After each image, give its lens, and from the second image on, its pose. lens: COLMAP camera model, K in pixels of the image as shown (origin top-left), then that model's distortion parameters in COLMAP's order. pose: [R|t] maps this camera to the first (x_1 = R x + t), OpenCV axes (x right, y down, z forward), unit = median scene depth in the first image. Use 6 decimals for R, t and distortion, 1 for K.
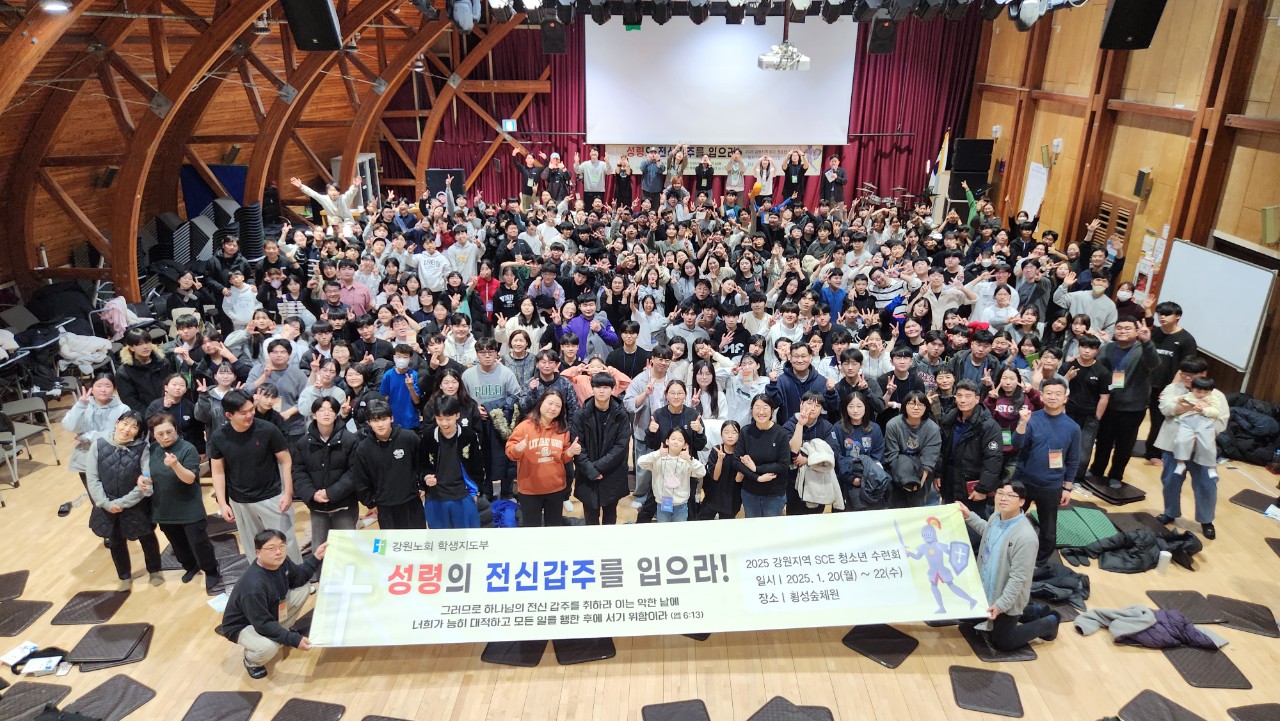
lens RADIAL K [[858.0, 0, 632.7], [0, 858.0, 362.4], [0, 0, 1]] dist [0.029368, -0.006022]
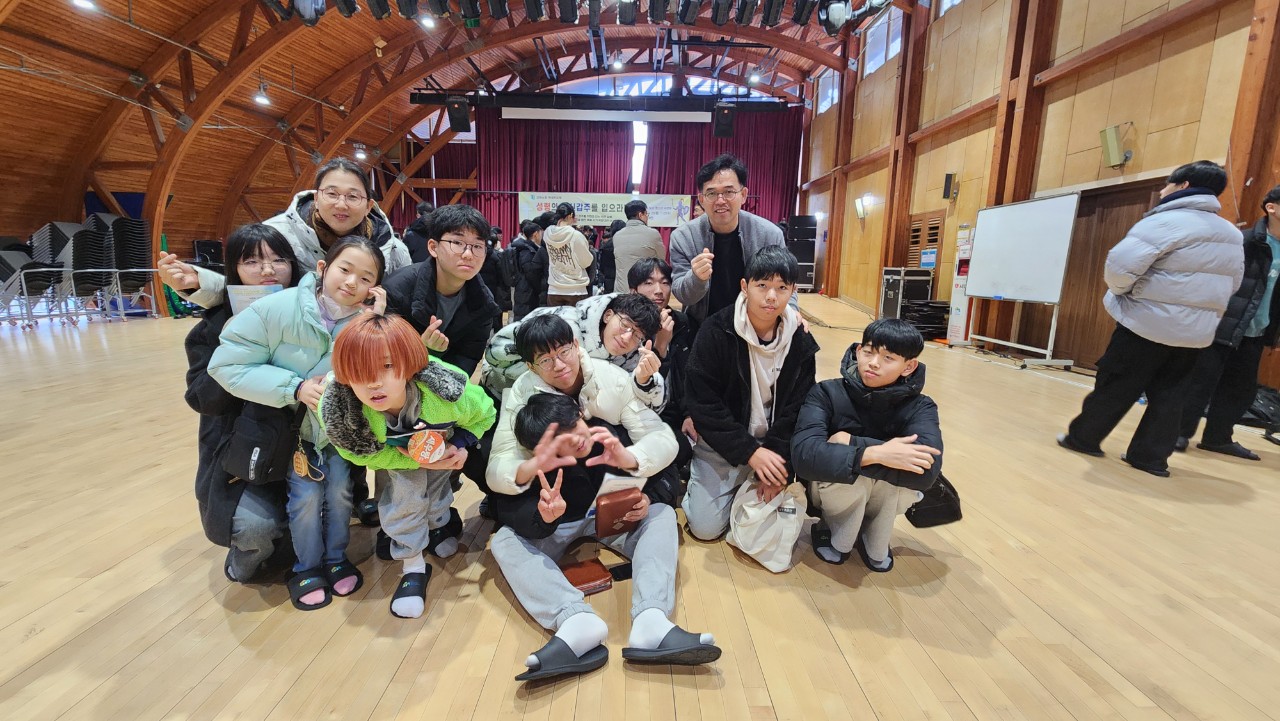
lens RADIAL K [[525.2, 0, 642.4], [0, 525.2, 349.9], [0, 0, 1]] dist [-0.003174, 0.002416]
pose [[0.998236, 0.001448, 0.059349, 0.109865], [0.010040, 0.981186, -0.192806, 0.080892], [-0.058512, 0.193061, 0.979440, 0.281375]]
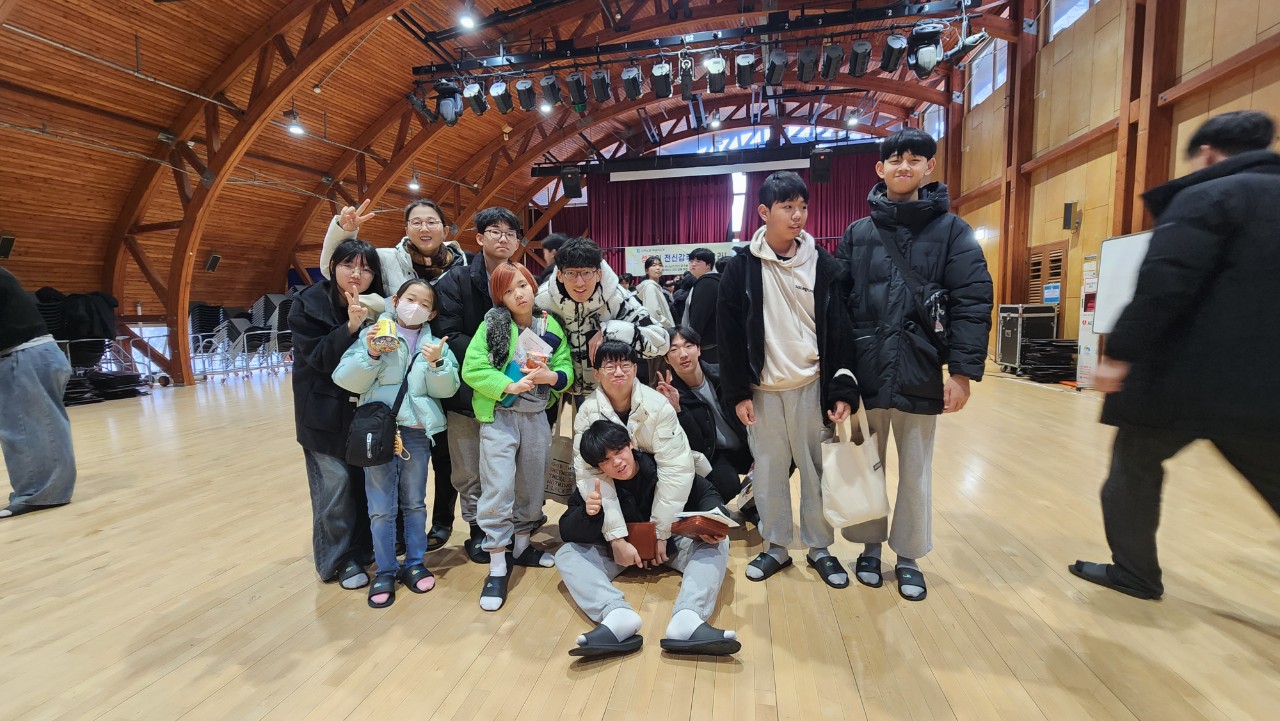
lens RADIAL K [[525.2, 0, 643.0], [0, 525.2, 355.6], [0, 0, 1]] dist [-0.003174, 0.002416]
pose [[0.988870, -0.012441, -0.148263, 0.123533], [-0.027273, 0.964457, -0.262828, 0.085308], [0.146263, 0.263946, 0.953383, 0.260916]]
